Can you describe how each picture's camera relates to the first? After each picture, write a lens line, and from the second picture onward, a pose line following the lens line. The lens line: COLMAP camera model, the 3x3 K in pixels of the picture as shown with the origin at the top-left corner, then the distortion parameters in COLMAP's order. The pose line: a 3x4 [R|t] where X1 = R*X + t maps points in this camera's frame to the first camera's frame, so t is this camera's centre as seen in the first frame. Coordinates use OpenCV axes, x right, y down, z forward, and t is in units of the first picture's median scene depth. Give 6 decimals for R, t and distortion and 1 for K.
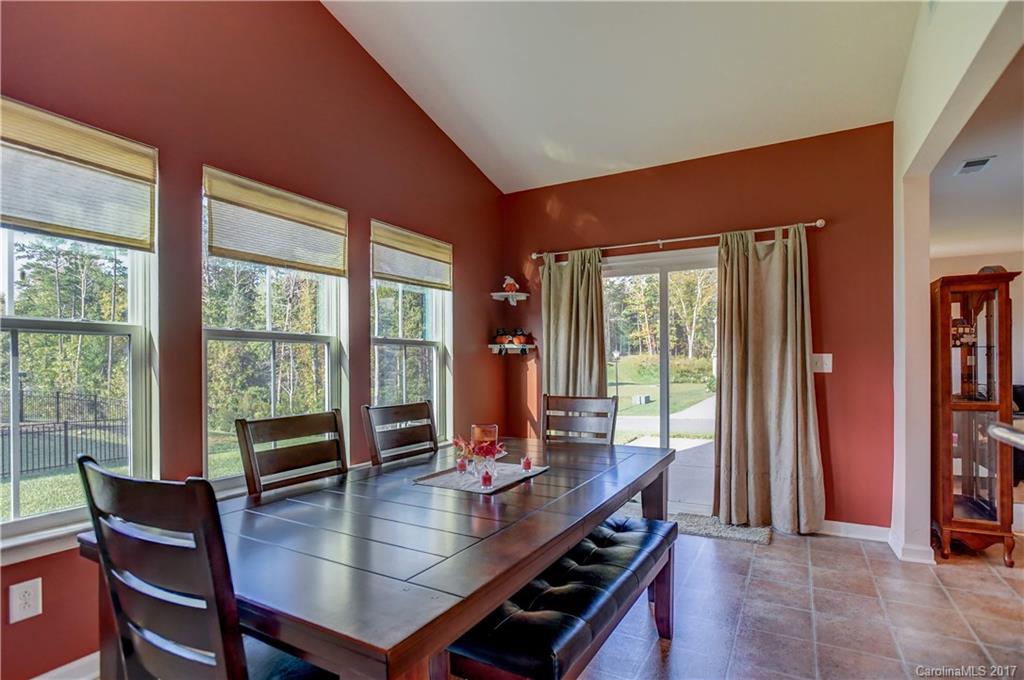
lens RADIAL K [[510.9, 0, 512.5], [0, 510.9, 364.8], [0, 0, 1]] dist [-0.043919, 0.000310]
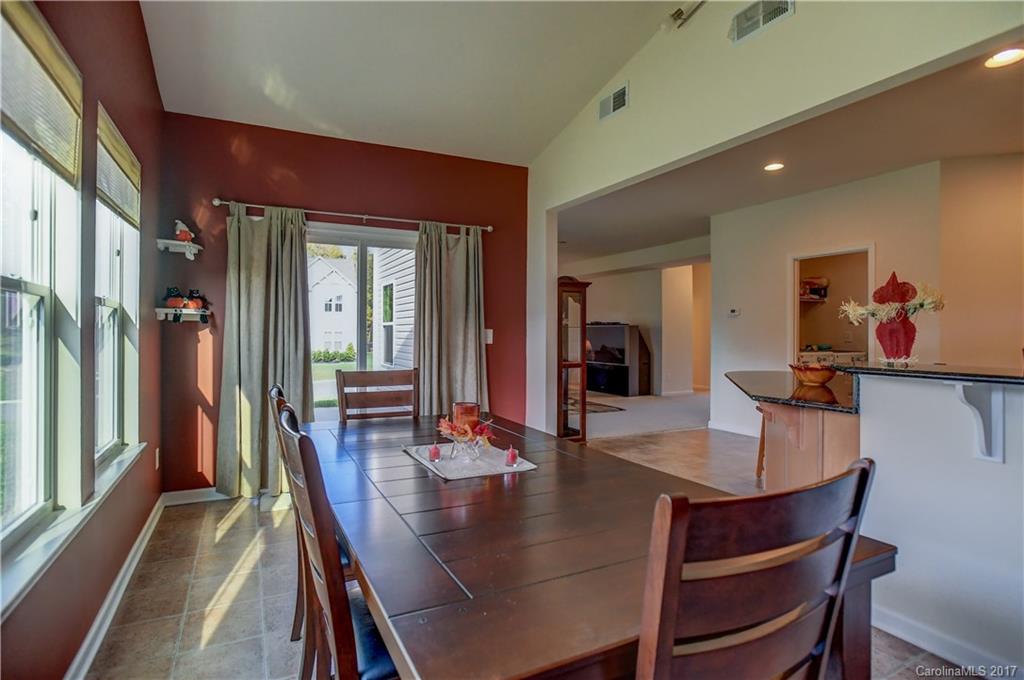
lens RADIAL K [[504.3, 0, 479.0], [0, 504.3, 336.5], [0, 0, 1]] dist [-0.035165, 0.000267]
pose [[0.591119, 0.004308, 0.806573, -0.383495], [-0.007209, 0.999974, -0.000057, -0.002115], [-0.806552, -0.005781, 0.591135, 0.211434]]
